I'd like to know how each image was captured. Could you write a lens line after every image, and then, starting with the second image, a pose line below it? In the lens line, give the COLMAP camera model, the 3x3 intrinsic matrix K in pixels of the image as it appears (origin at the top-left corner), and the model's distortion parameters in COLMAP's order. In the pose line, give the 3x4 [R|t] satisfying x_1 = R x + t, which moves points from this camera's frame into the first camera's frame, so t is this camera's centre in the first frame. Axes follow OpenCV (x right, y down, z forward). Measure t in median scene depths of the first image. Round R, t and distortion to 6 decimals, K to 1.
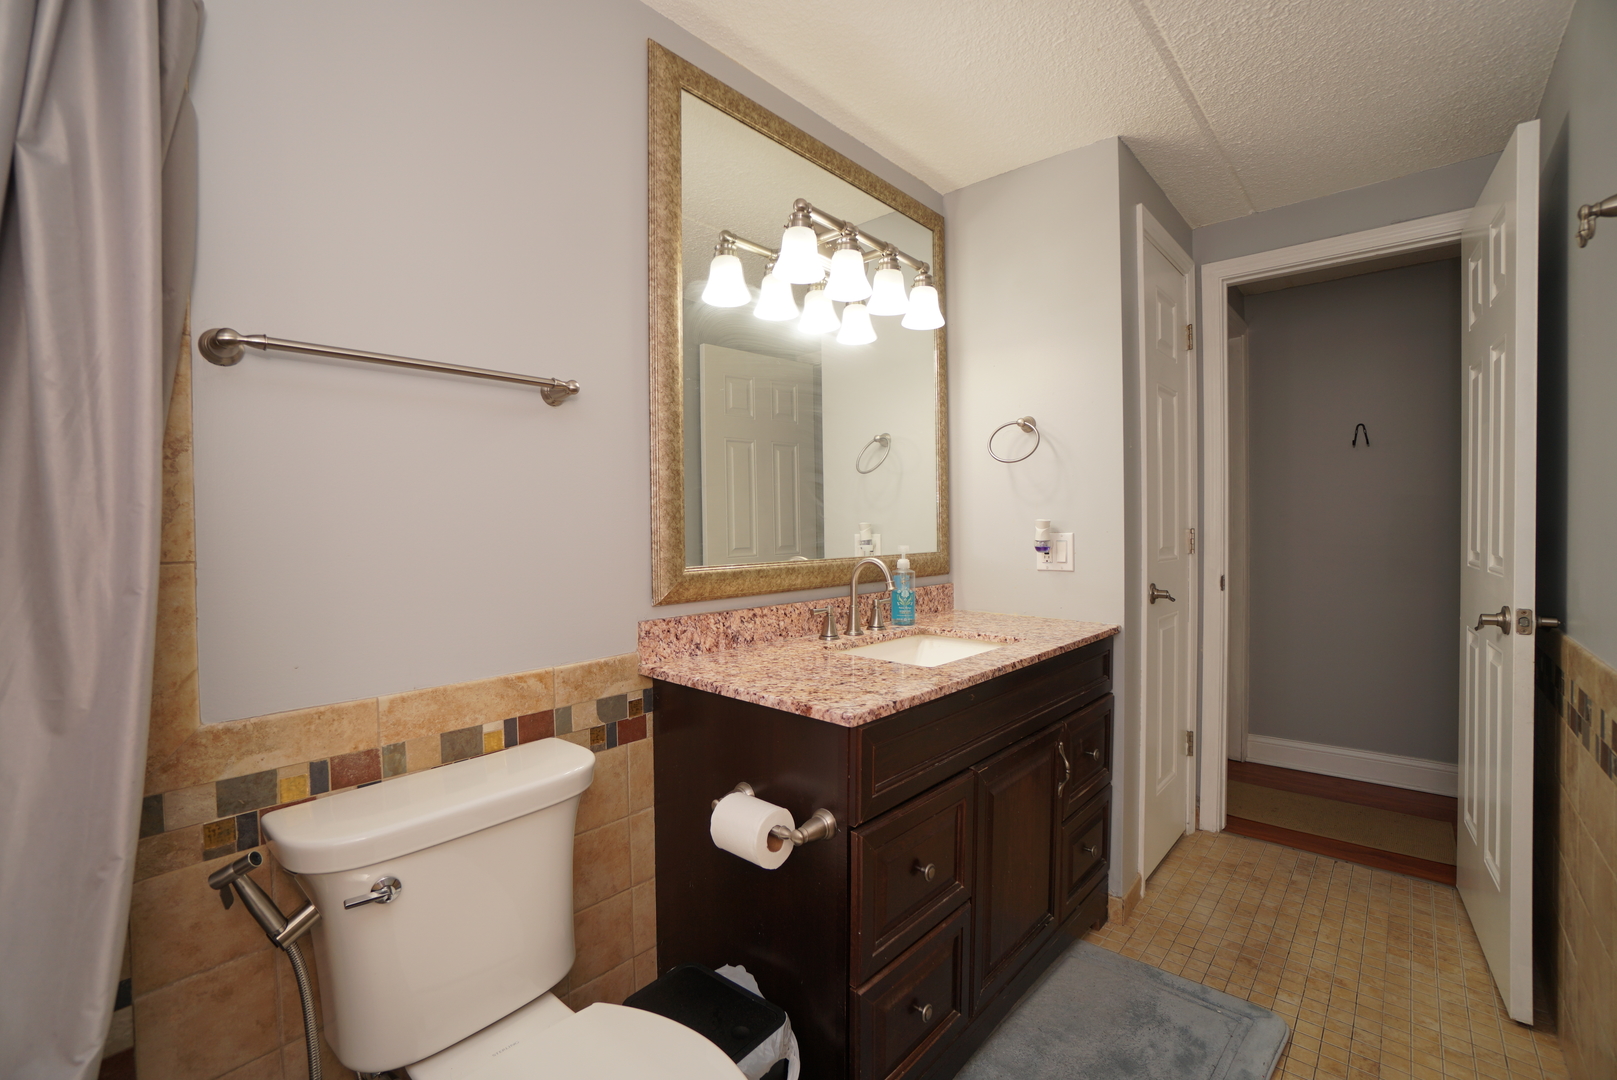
lens RADIAL K [[718.4, 0, 807.0], [0, 718.4, 532.7], [0, 0, 1]] dist [-0.065515, 0.024613]
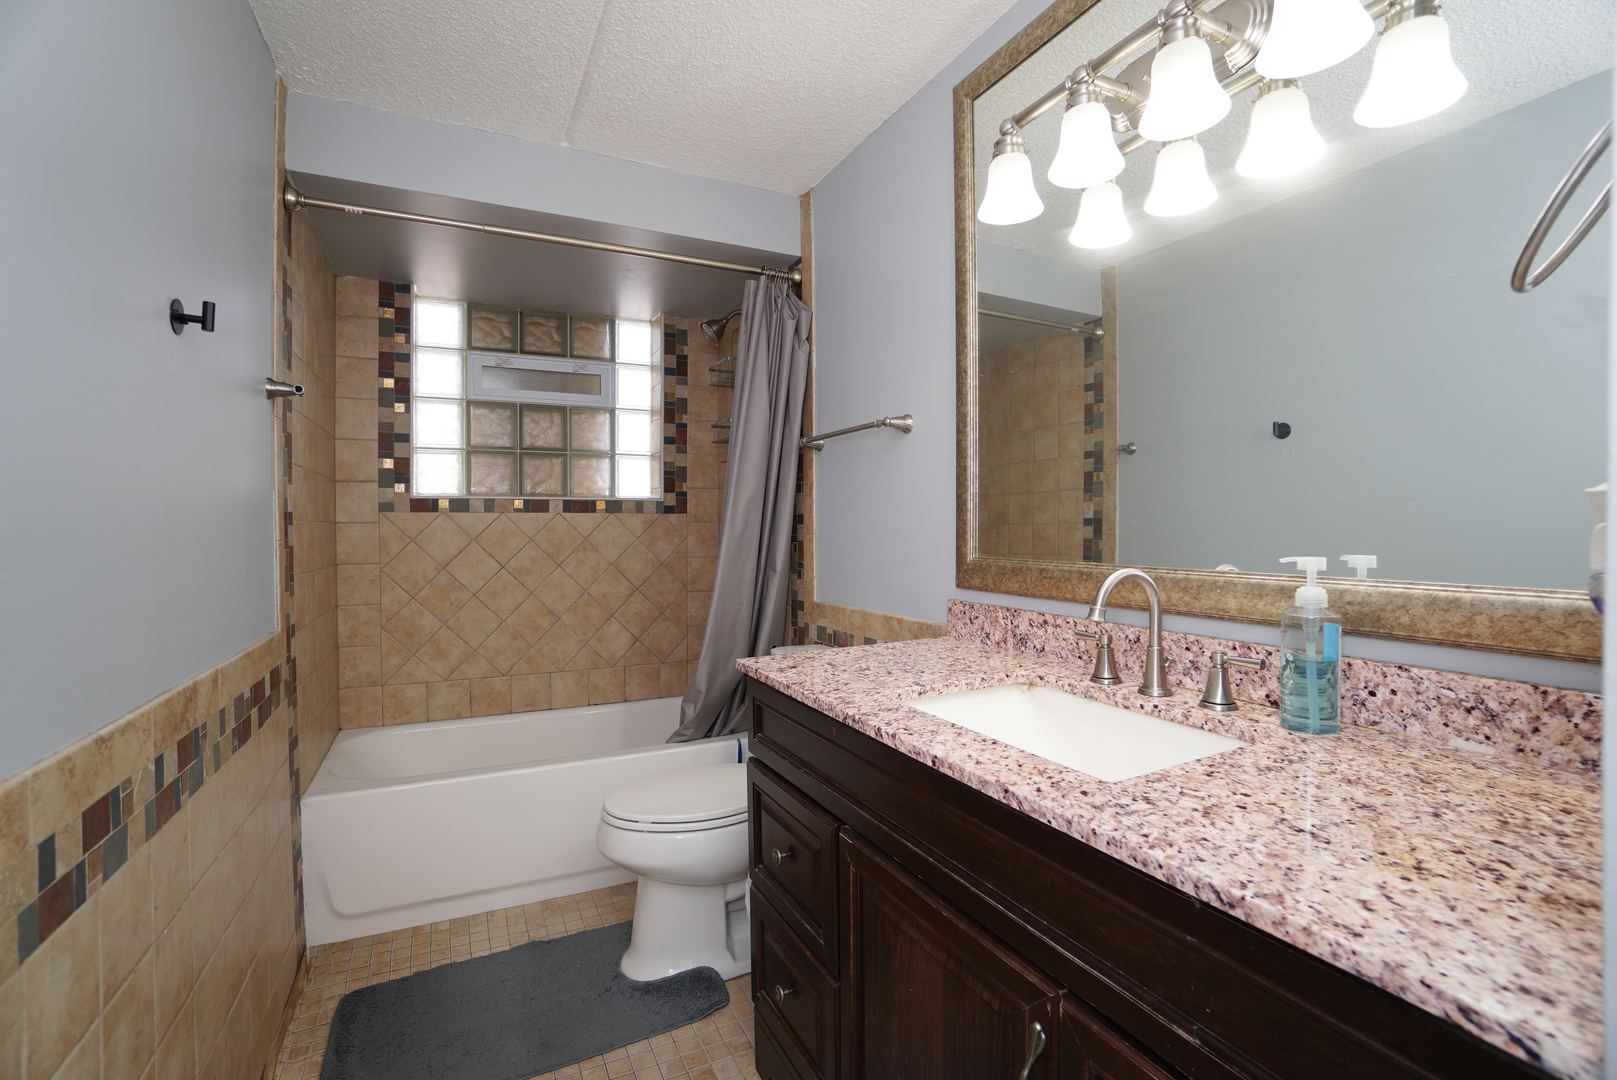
lens RADIAL K [[718.4, 0, 807.0], [0, 718.4, 532.7], [0, 0, 1]] dist [-0.065515, 0.024613]
pose [[-0.410238, 0.014438, -0.911864, 0.826222], [0.000593, 0.999879, 0.015565, -0.003826], [0.911978, 0.005844, -0.410197, 1.112740]]
